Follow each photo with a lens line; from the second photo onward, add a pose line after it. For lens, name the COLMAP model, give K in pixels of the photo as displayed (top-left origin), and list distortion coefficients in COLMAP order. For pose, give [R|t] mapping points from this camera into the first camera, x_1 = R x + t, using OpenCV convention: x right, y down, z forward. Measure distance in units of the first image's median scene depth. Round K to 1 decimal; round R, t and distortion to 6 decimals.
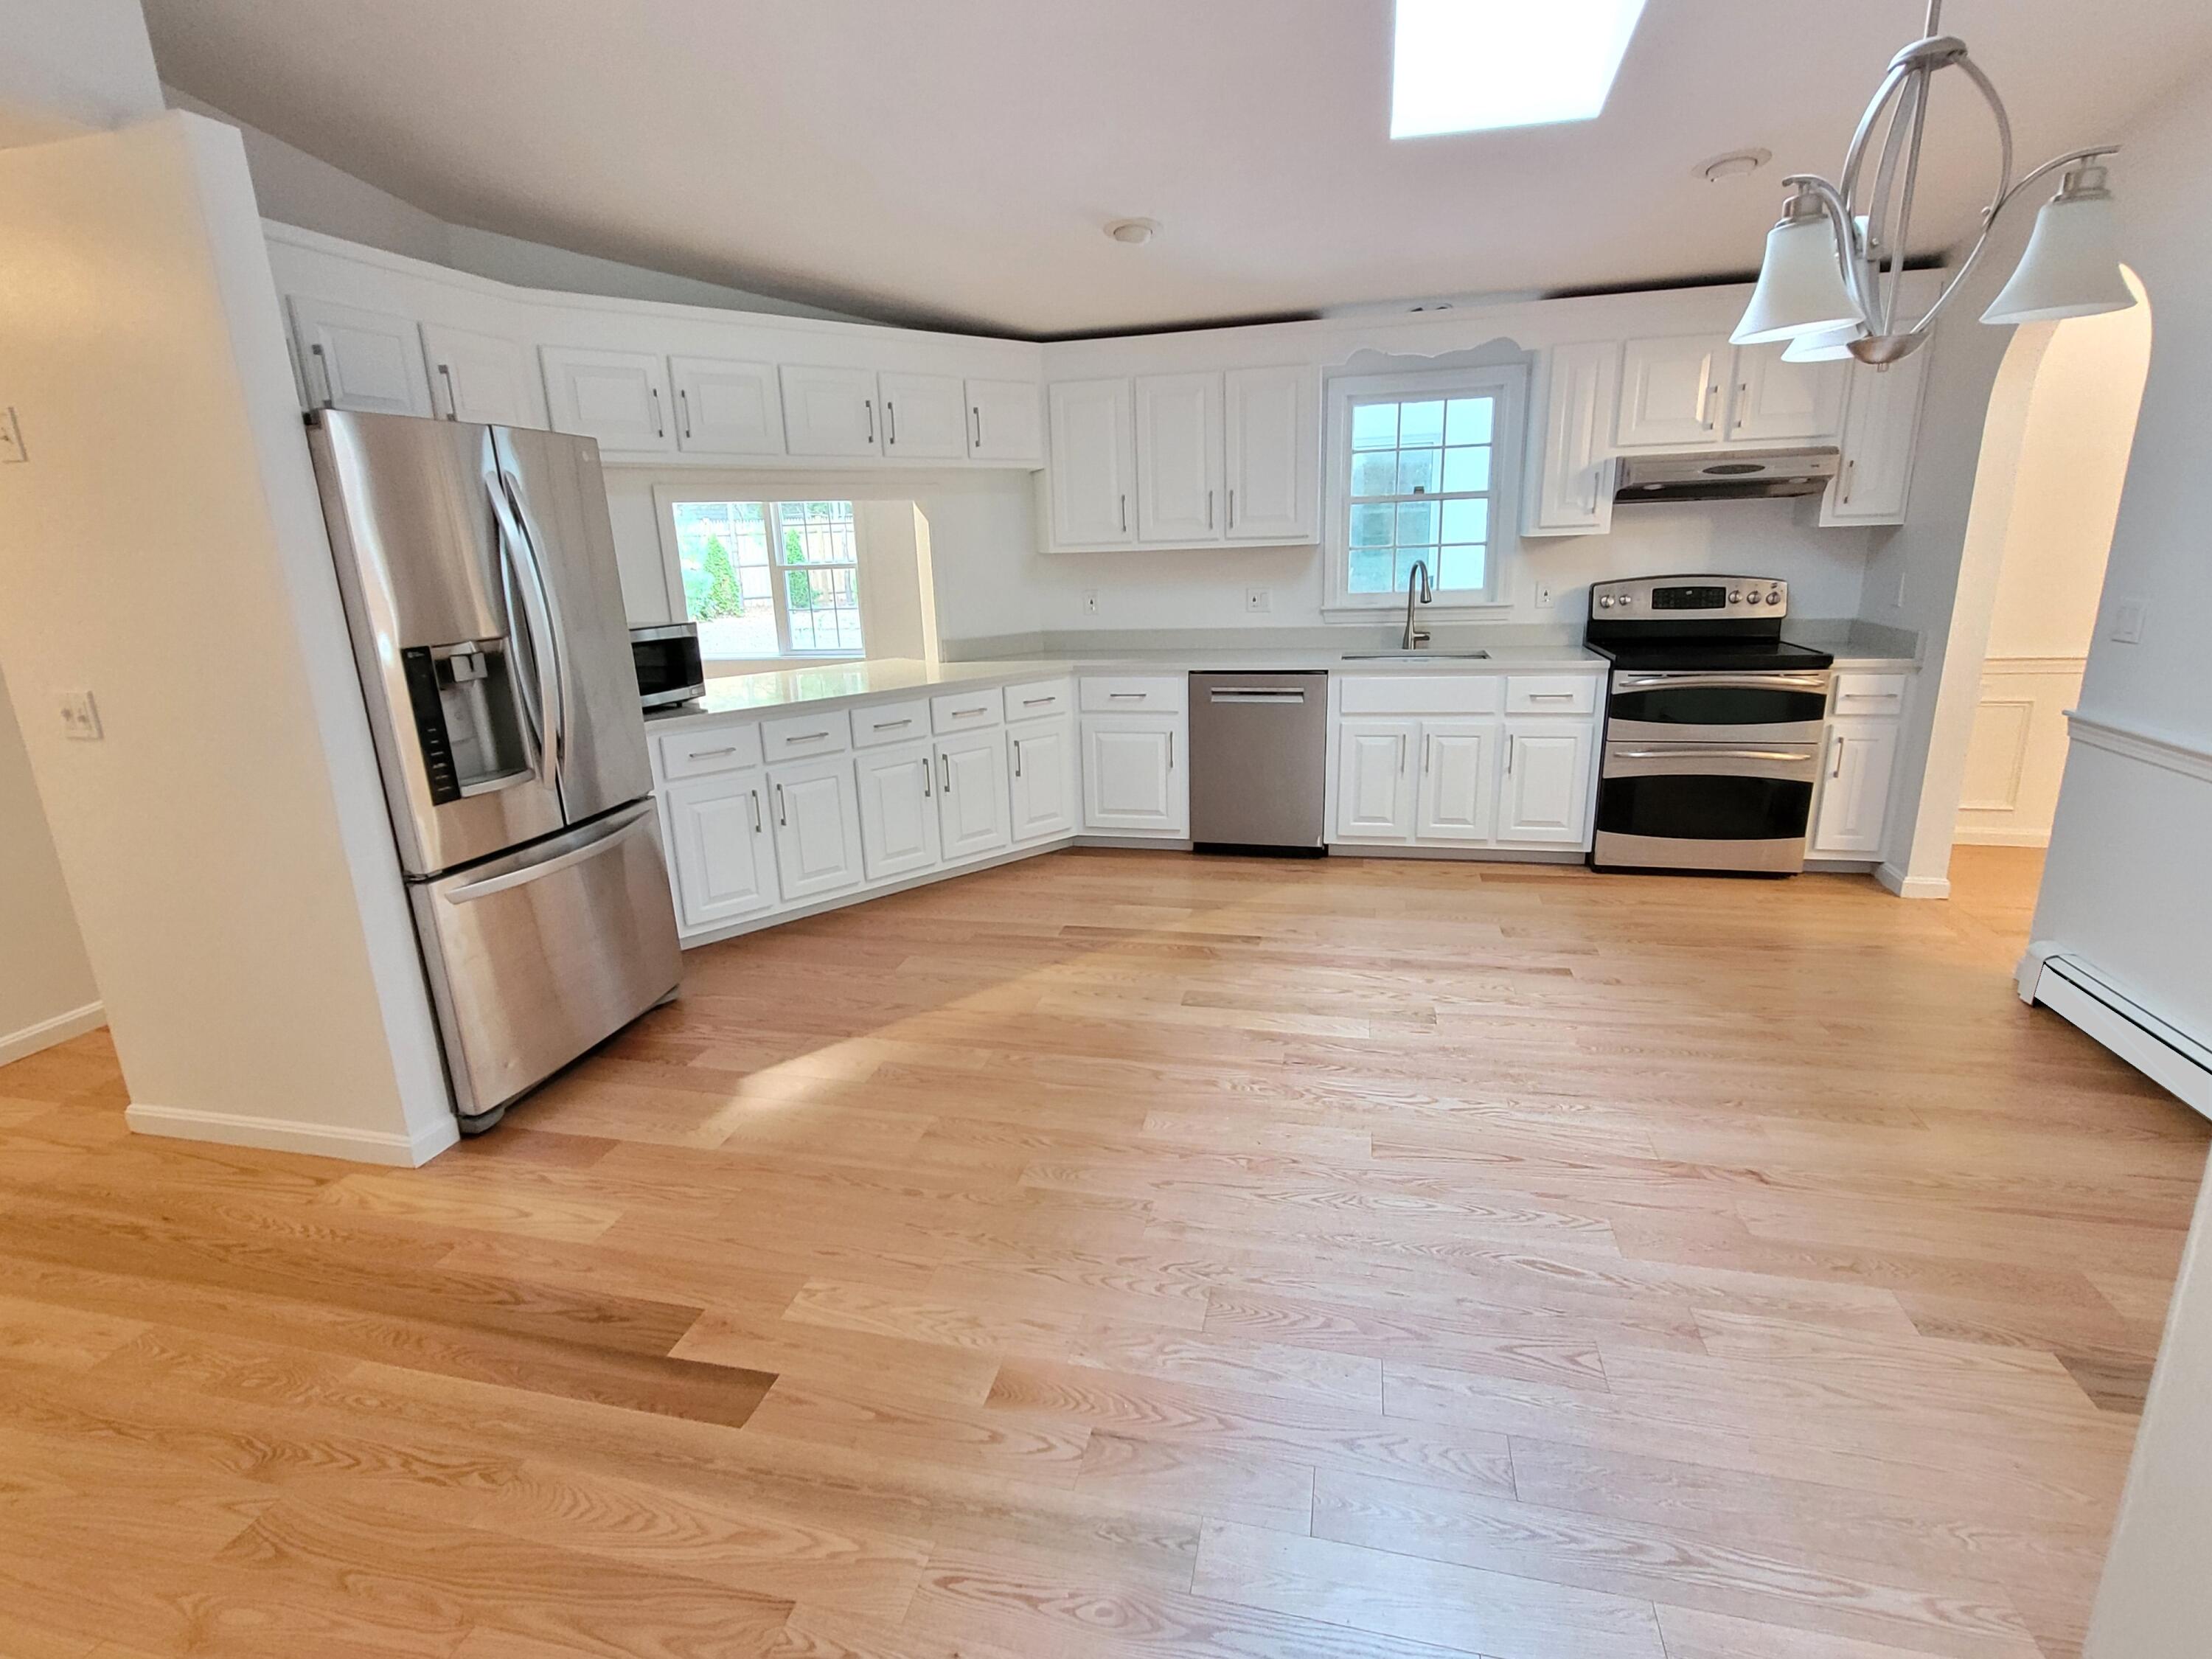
lens RADIAL K [[1089.4, 0, 1085.2], [0, 1089.4, 831.6], [0, 0, 1]] dist [0.001213, 0.000123]
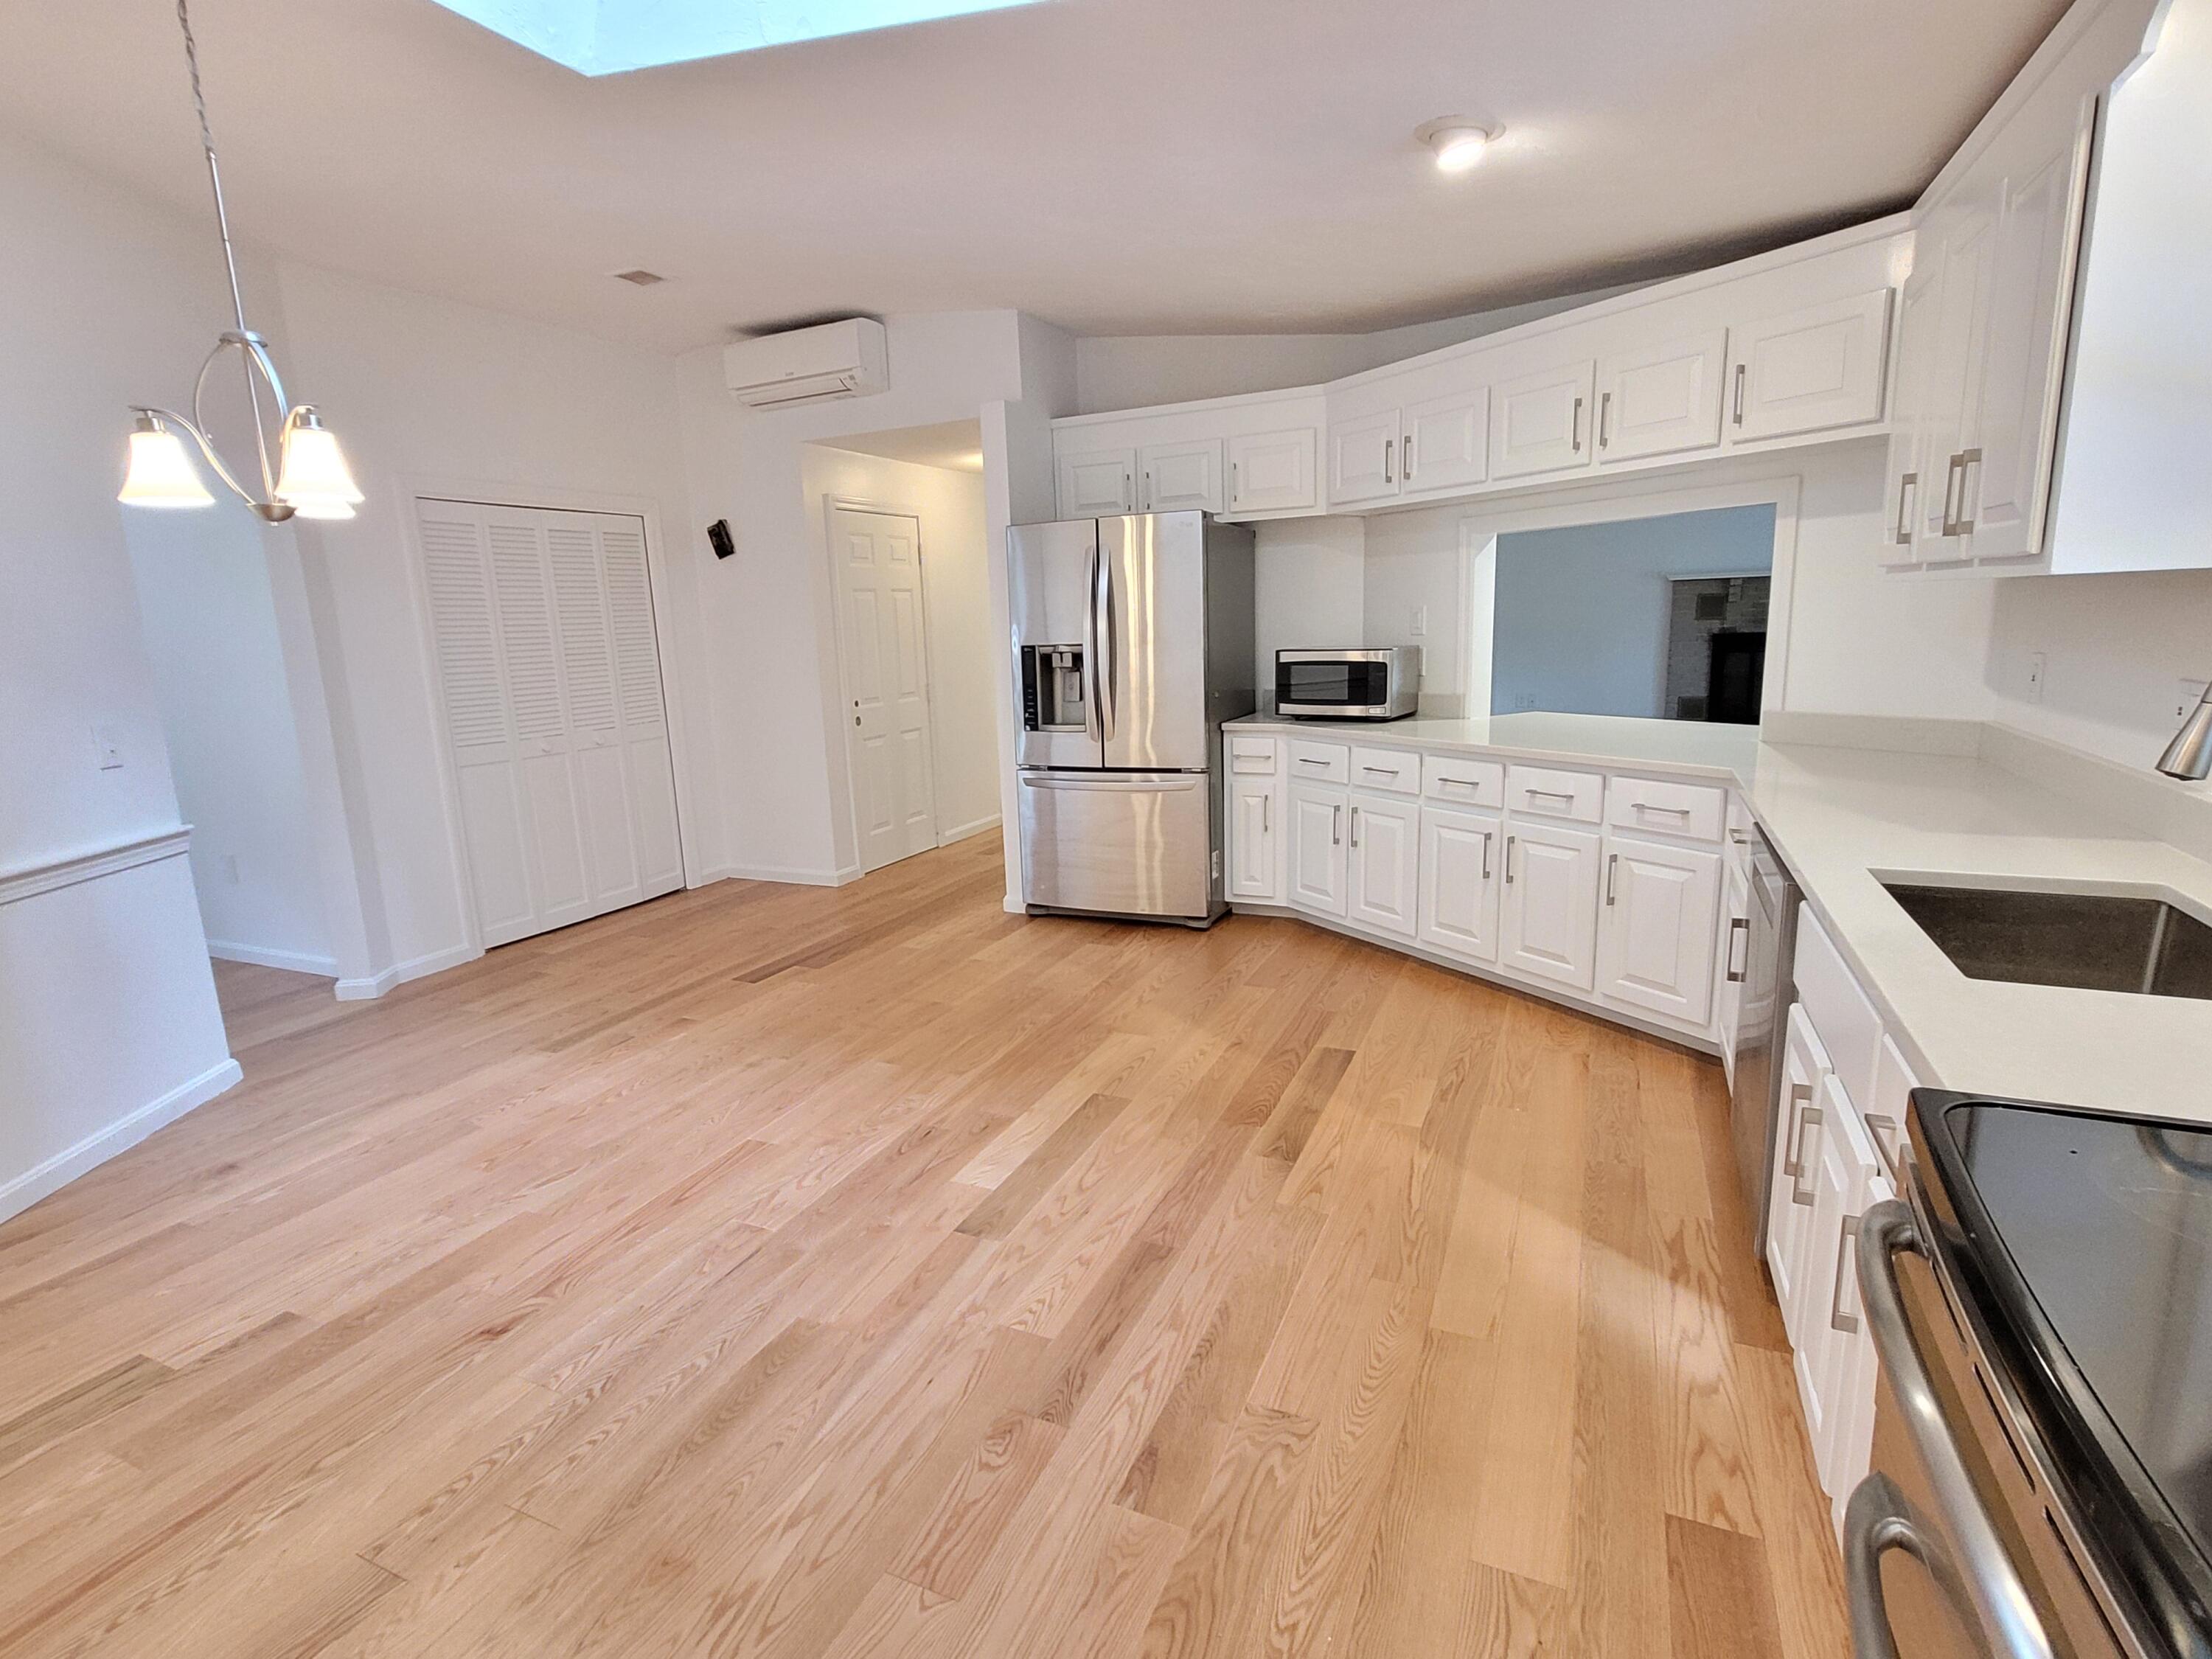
lens RADIAL K [[1089.4, 0, 1085.2], [0, 1089.4, 831.6], [0, 0, 1]] dist [0.001213, 0.000123]
pose [[-0.188102, 0.233538, -0.953980, 1.123797], [-0.214542, 0.938091, 0.271951, -0.364647], [0.958430, 0.255824, -0.126353, 1.289841]]
